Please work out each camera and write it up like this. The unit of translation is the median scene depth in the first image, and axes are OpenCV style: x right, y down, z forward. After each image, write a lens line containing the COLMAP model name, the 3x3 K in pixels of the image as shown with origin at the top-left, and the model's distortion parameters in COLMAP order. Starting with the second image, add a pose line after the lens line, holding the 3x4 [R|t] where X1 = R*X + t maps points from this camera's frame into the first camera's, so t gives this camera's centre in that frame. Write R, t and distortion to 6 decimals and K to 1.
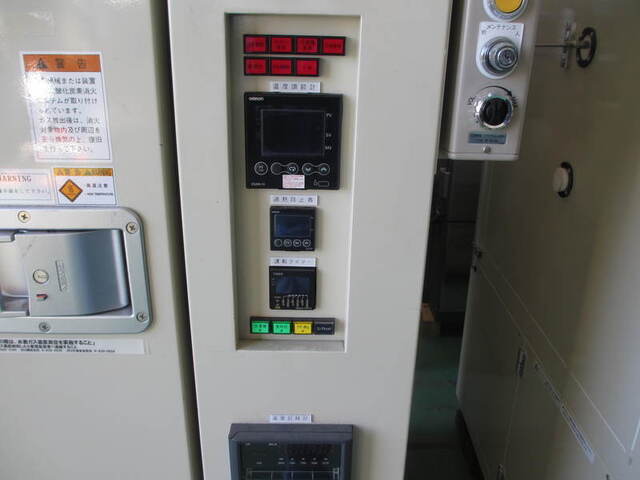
lens RADIAL K [[538.0, 0, 316.1], [0, 538.0, 243.9], [0, 0, 1]] dist [-0.058969, 0.018164]
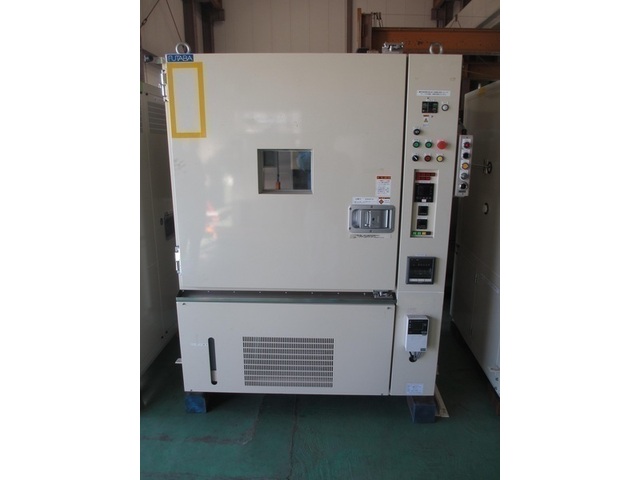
lens RADIAL K [[411.1, 0, 319.2], [0, 411.1, 243.1], [0, 0, 1]] dist [-0.066905, -0.000917]
pose [[0.999836, -0.010162, -0.015020, -0.989815], [0.008221, 0.992237, -0.124086, 0.760302], [0.016164, 0.123942, 0.992158, -2.811239]]
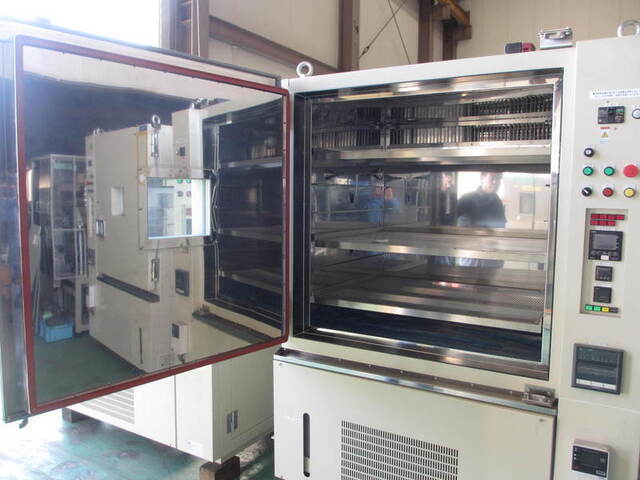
lens RADIAL K [[538.0, 0, 317.7], [0, 538.0, 238.5], [0, 0, 1]] dist [-0.058969, 0.018164]
pose [[0.857023, 0.034148, -0.514146, 0.113148], [-0.177078, 0.956550, -0.231637, 0.827479], [0.483897, 0.289562, 0.825832, -2.518818]]
